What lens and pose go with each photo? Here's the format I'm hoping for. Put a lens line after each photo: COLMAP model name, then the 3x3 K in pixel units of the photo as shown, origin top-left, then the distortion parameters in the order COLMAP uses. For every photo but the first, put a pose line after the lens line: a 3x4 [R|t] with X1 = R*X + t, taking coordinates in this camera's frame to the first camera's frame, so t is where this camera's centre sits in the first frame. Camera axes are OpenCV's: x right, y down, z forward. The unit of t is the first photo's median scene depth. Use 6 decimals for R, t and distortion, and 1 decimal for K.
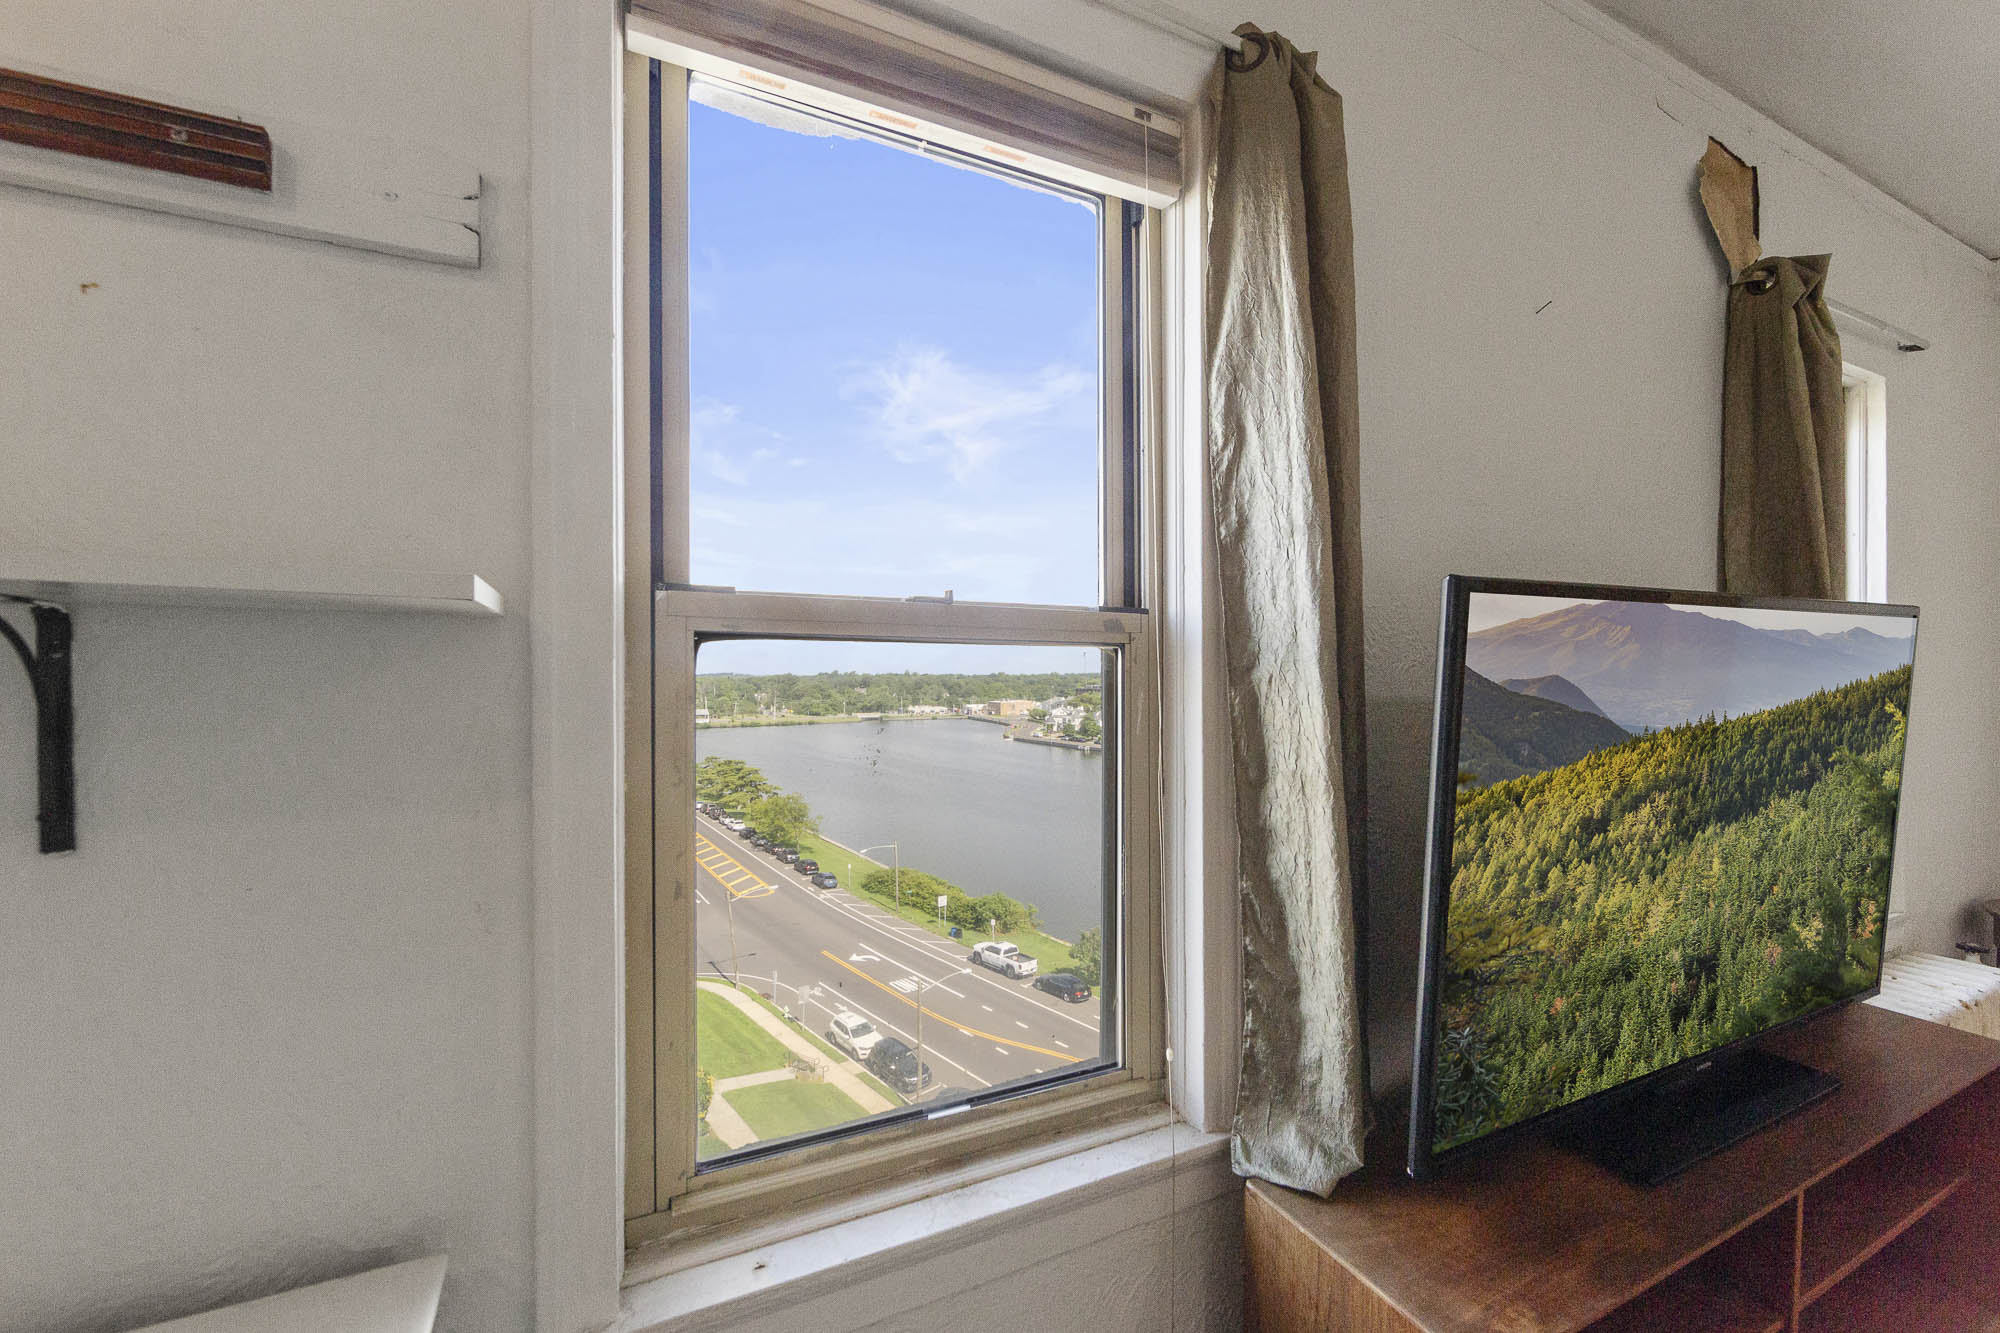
lens RADIAL K [[805.2, 0, 996.7], [0, 805.2, 672.2], [0, 0, 1]] dist [-0.002646, -0.000304]
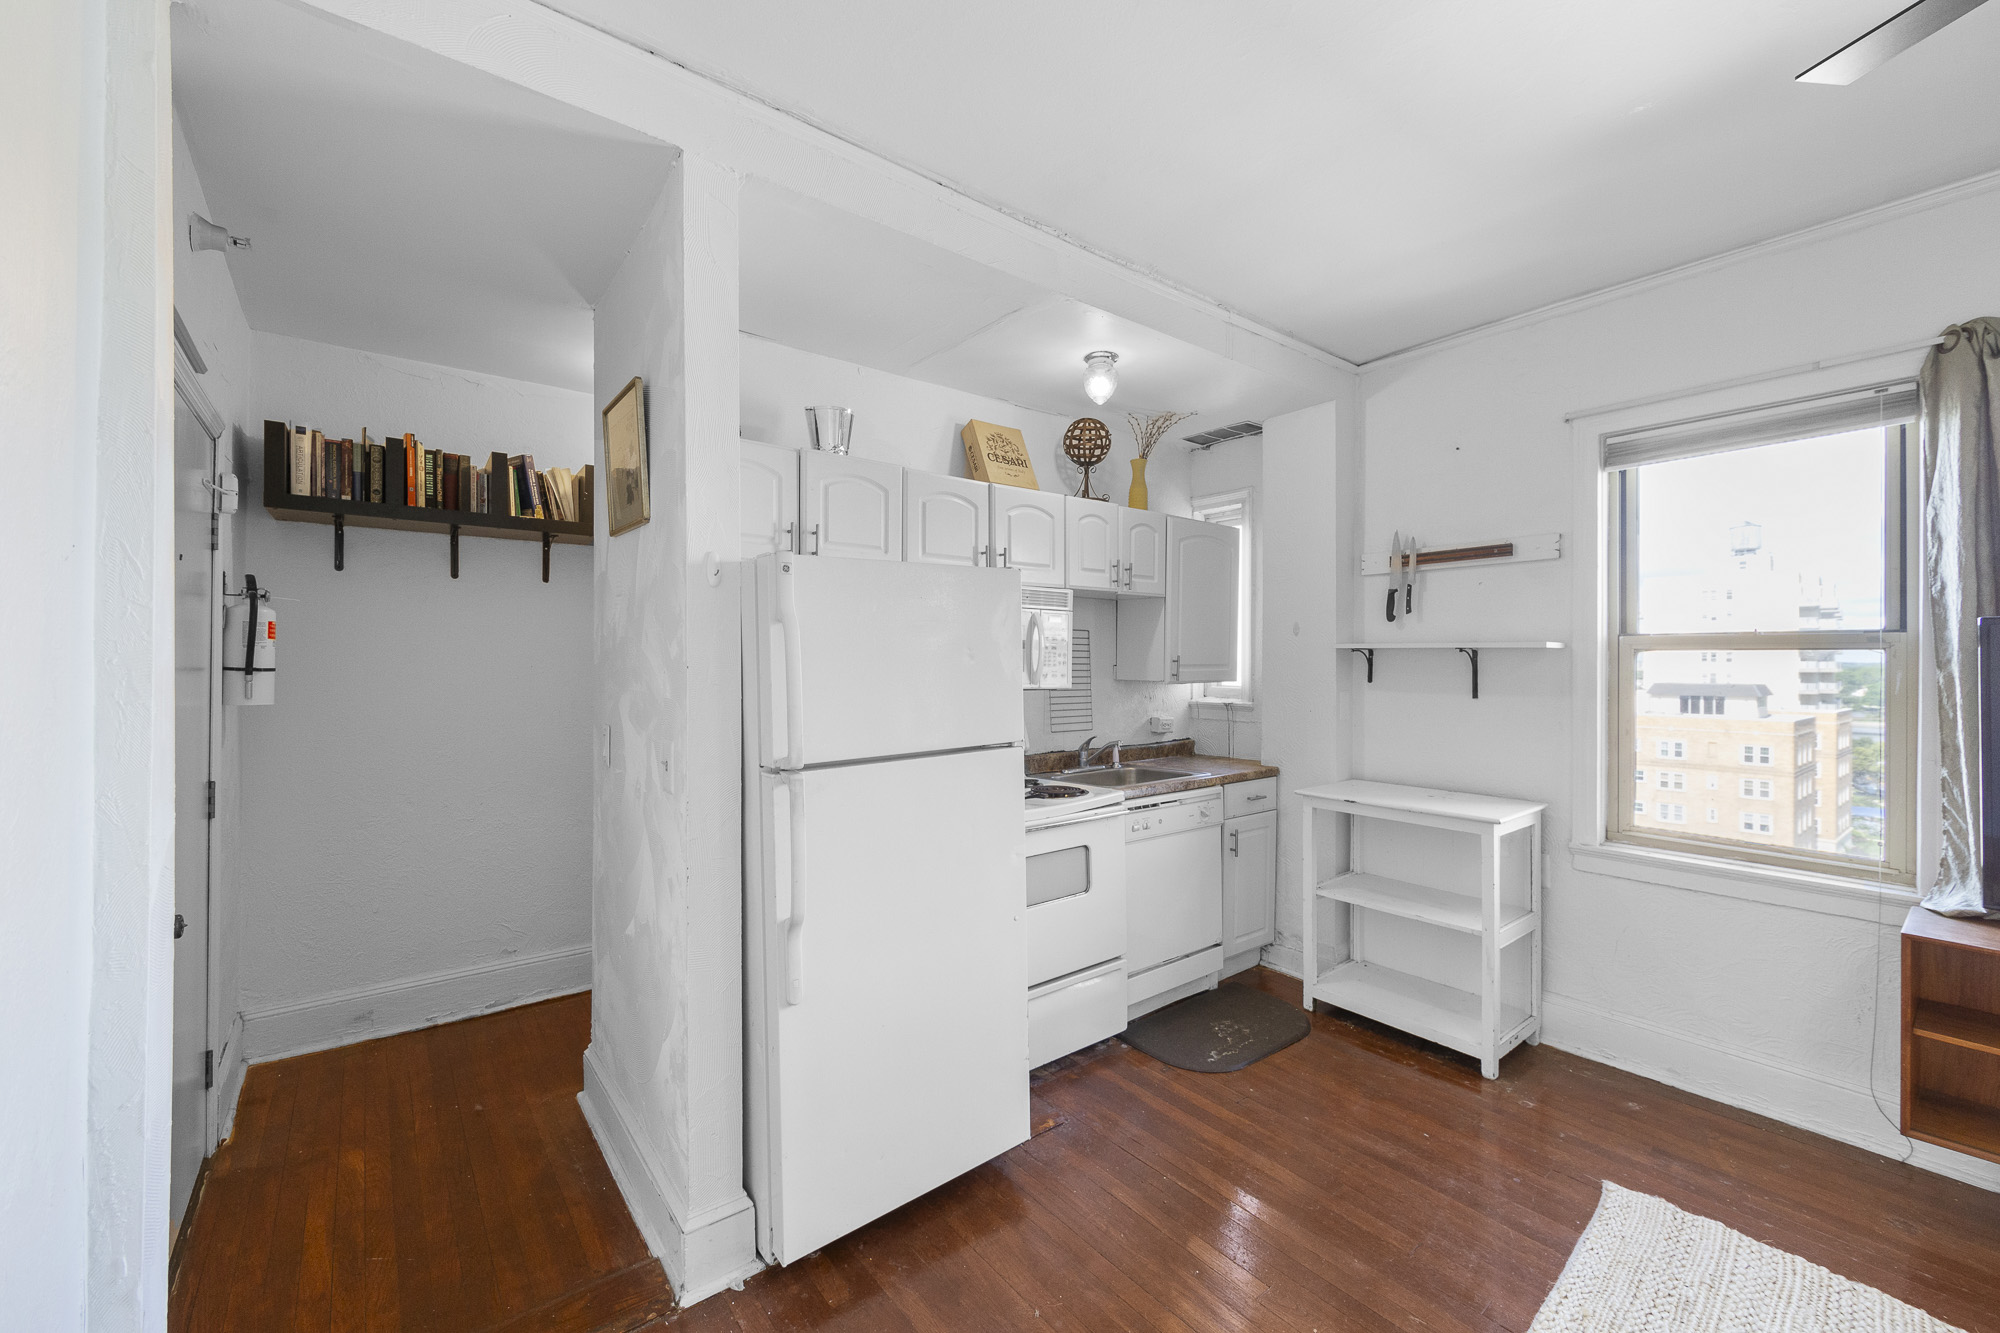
lens RADIAL K [[794.7, 0, 1001.3], [0, 794.7, 666.5], [0, 0, 1]] dist [-0.002428, -0.000491]
pose [[0.210965, 0.004875, -0.977481, 1.707561], [0.003051, 0.999979, 0.005645, -0.009211], [0.977489, -0.004173, 0.210946, -1.643330]]
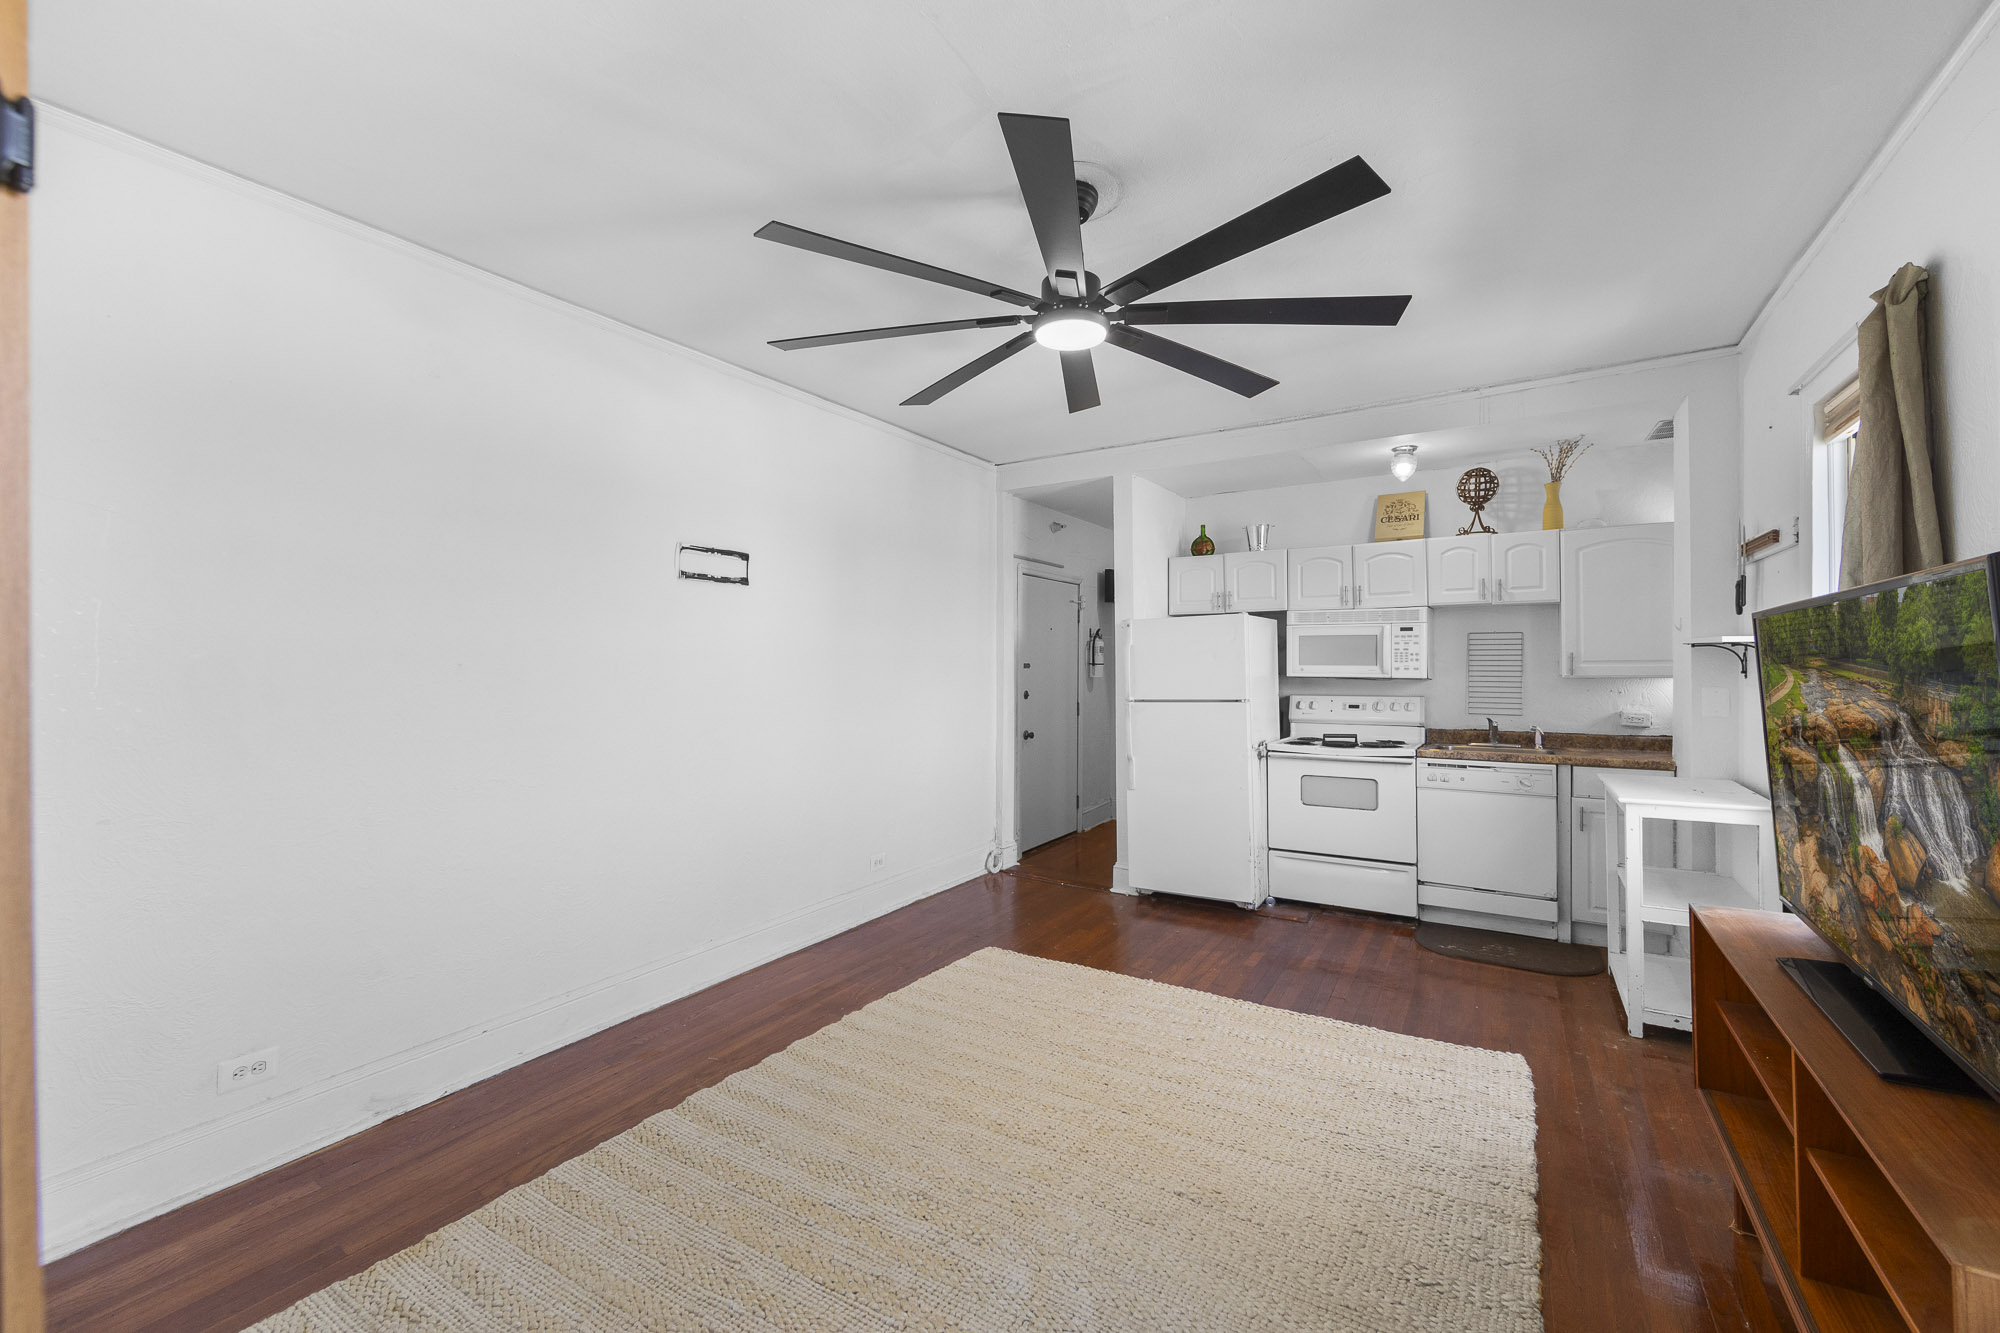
lens RADIAL K [[814.5, 0, 1000.2], [0, 814.5, 664.5], [0, 0, 1]] dist [-0.000323, -0.000079]
pose [[-0.851016, 0.003485, -0.525129, 2.887407], [0.004381, 0.999990, -0.000463, 0.010928], [0.525122, -0.002694, -0.851023, 1.510541]]
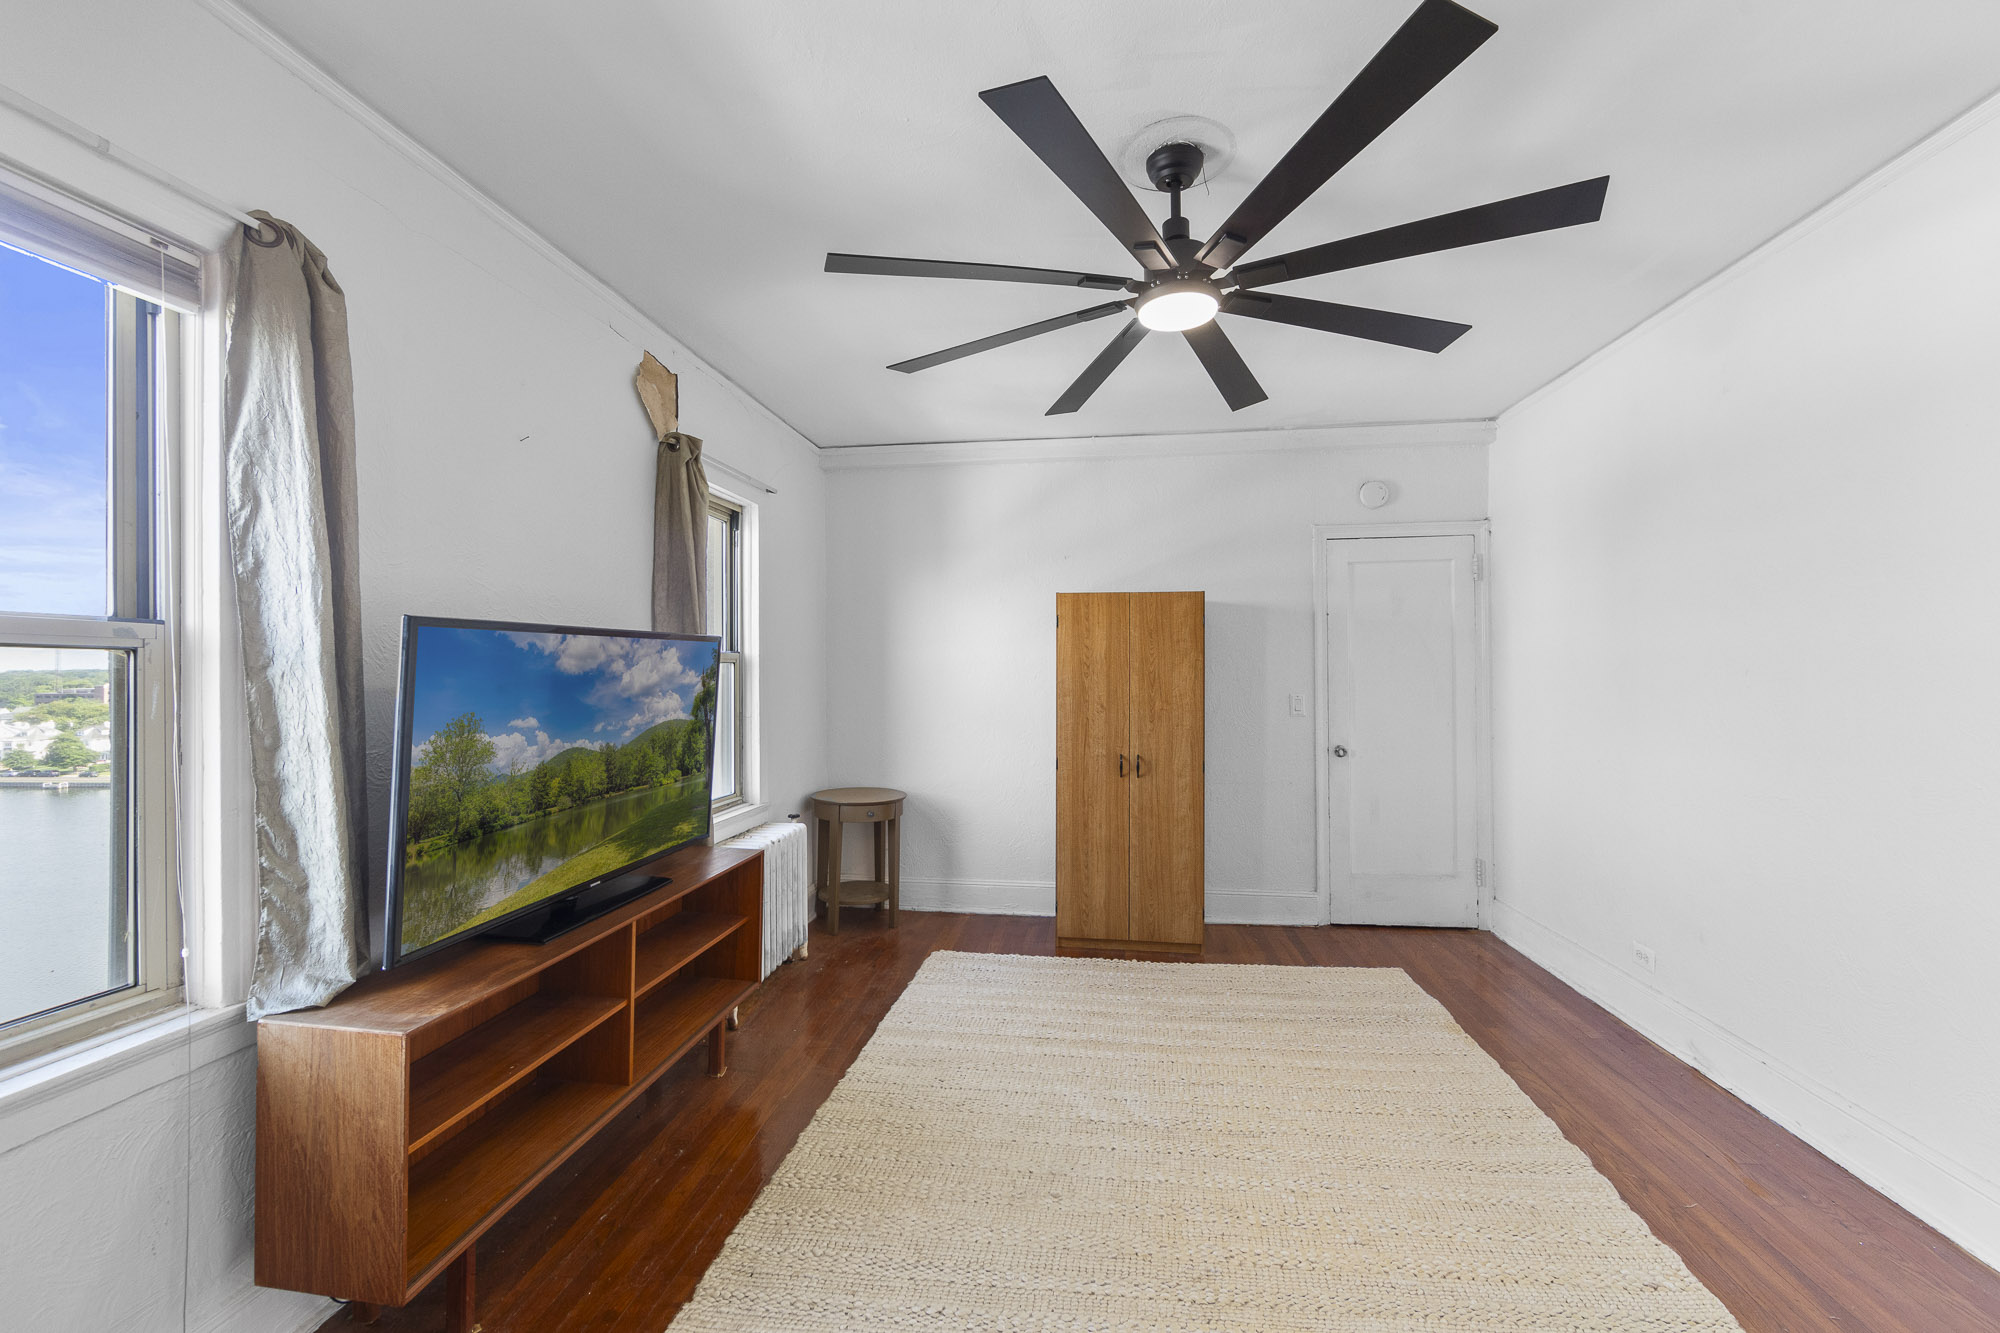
lens RADIAL K [[794.7, 0, 1001.3], [0, 794.7, 666.5], [0, 0, 1]] dist [-0.002428, -0.000491]
pose [[0.555276, 0.001352, 0.831665, -0.127913], [0.001119, 0.999997, -0.002373, -0.001603], [-0.831665, 0.002249, 0.555273, -0.860060]]
